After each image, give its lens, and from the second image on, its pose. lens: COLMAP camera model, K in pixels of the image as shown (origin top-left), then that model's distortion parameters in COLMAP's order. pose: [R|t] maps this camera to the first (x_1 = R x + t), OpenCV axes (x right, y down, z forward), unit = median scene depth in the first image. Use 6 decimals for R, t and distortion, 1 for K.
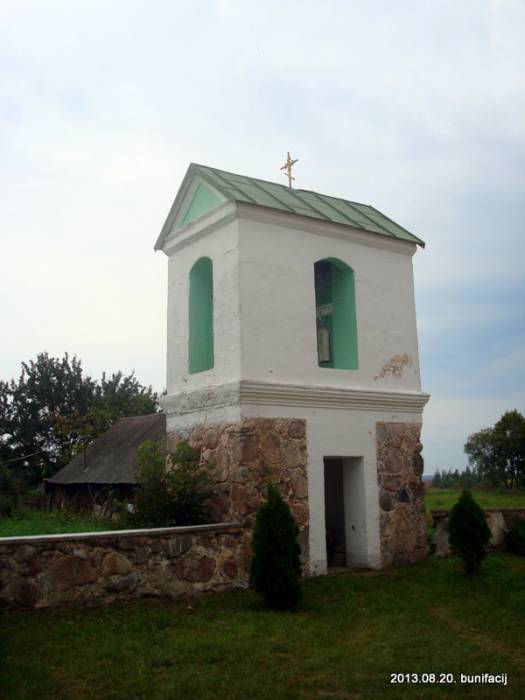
lens RADIAL K [[720.7, 0, 277.7], [0, 720.7, 342.2], [0, 0, 1]] dist [-0.078000, -0.058385]
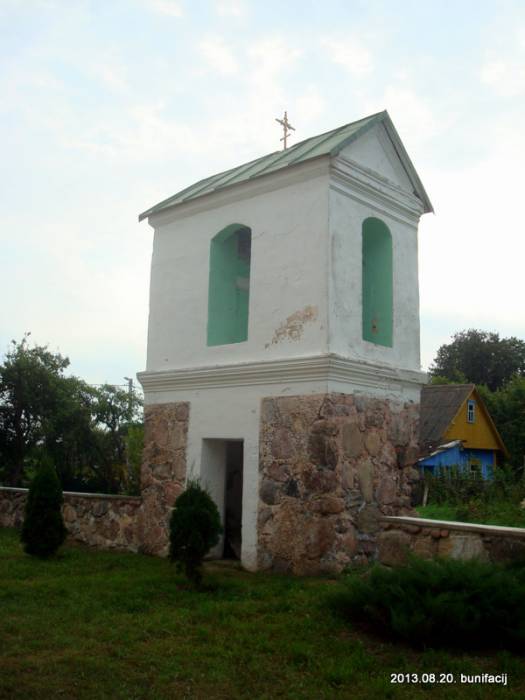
lens RADIAL K [[720.7, 0, 277.7], [0, 720.7, 342.2], [0, 0, 1]] dist [-0.078000, -0.058385]
pose [[0.223307, -0.138717, -0.964827, 0.994333], [0.150172, 0.982901, -0.106559, 0.143398], [0.963111, -0.121095, 0.240320, 0.844529]]
